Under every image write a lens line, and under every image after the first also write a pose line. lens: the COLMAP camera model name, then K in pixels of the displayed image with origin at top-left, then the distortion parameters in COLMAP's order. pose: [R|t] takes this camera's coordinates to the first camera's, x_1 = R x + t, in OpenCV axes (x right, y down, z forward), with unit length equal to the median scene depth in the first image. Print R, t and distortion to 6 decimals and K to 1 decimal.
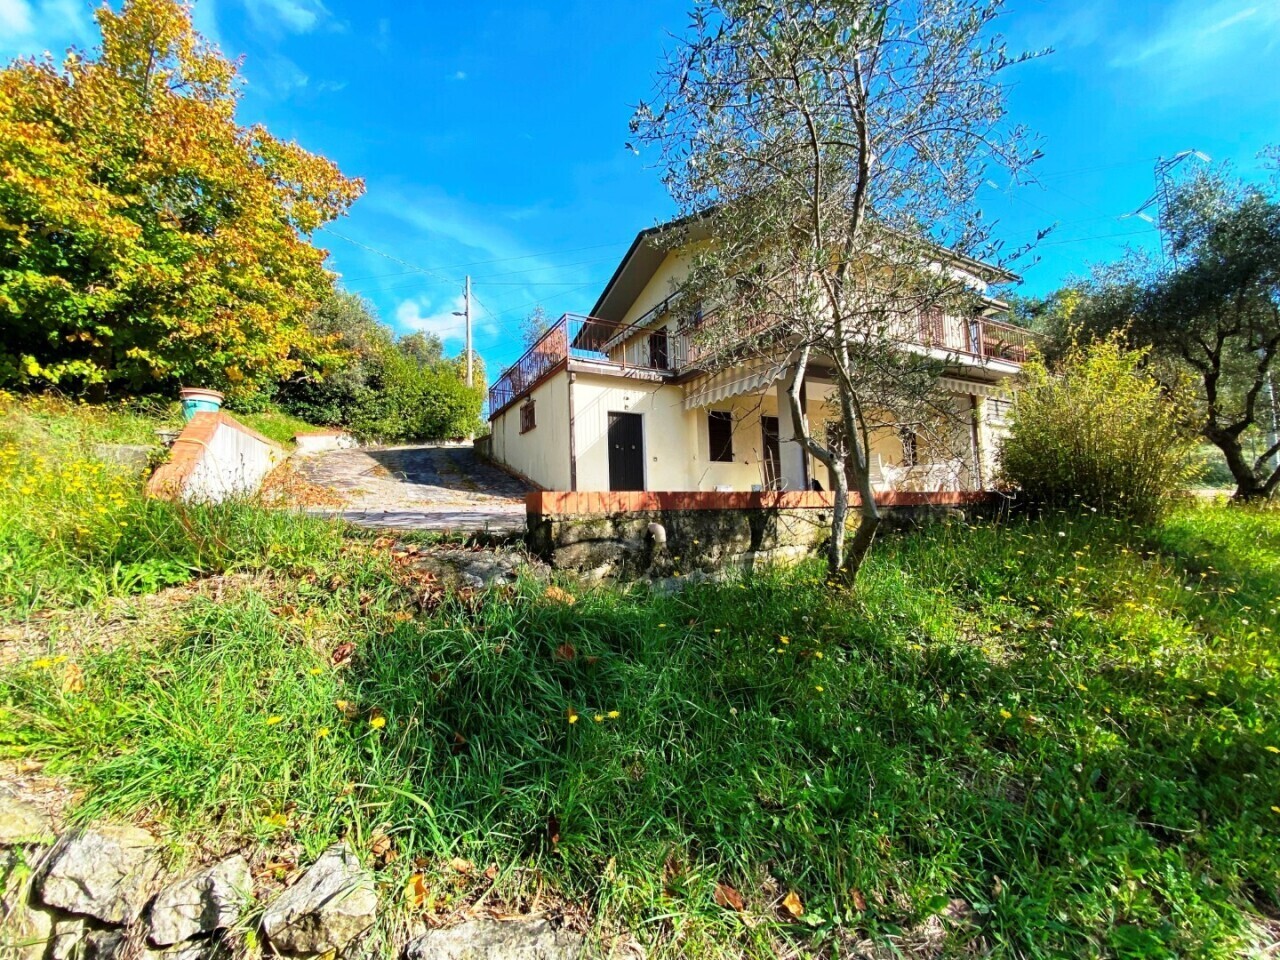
lens RADIAL K [[522.3, 0, 640.0], [0, 522.3, 480.0], [0, 0, 1]] dist [0.023968, -0.022193]
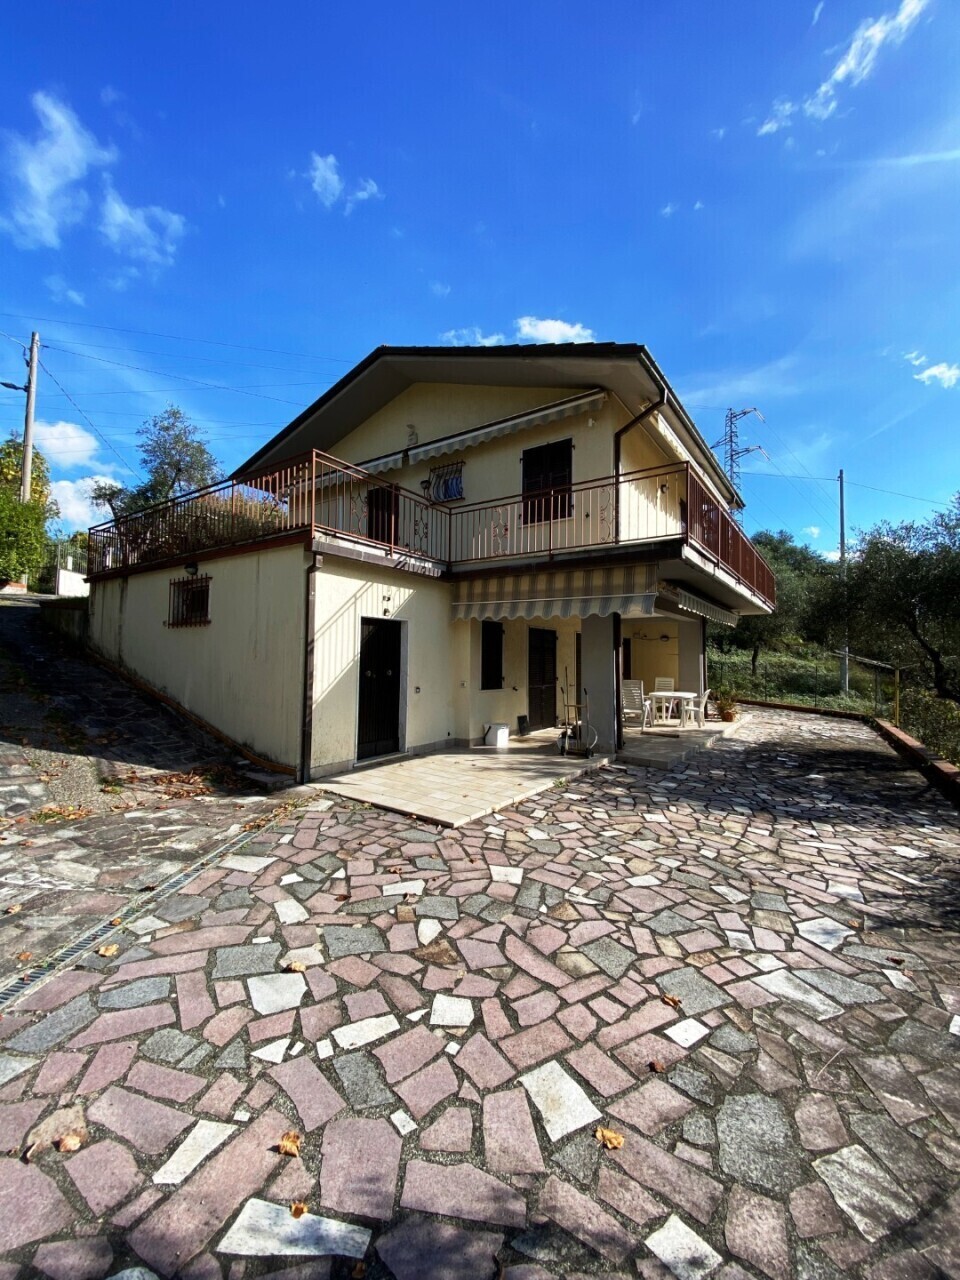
lens RADIAL K [[522.3, 0, 480.0], [0, 522.3, 640.0], [0, 0, 1]] dist [0.023968, -0.022193]
pose [[0.899285, 0.060557, 0.433150, -0.199176], [-0.071512, 0.997399, 0.009028, -0.118928], [-0.431477, -0.039094, 0.901277, 0.364367]]
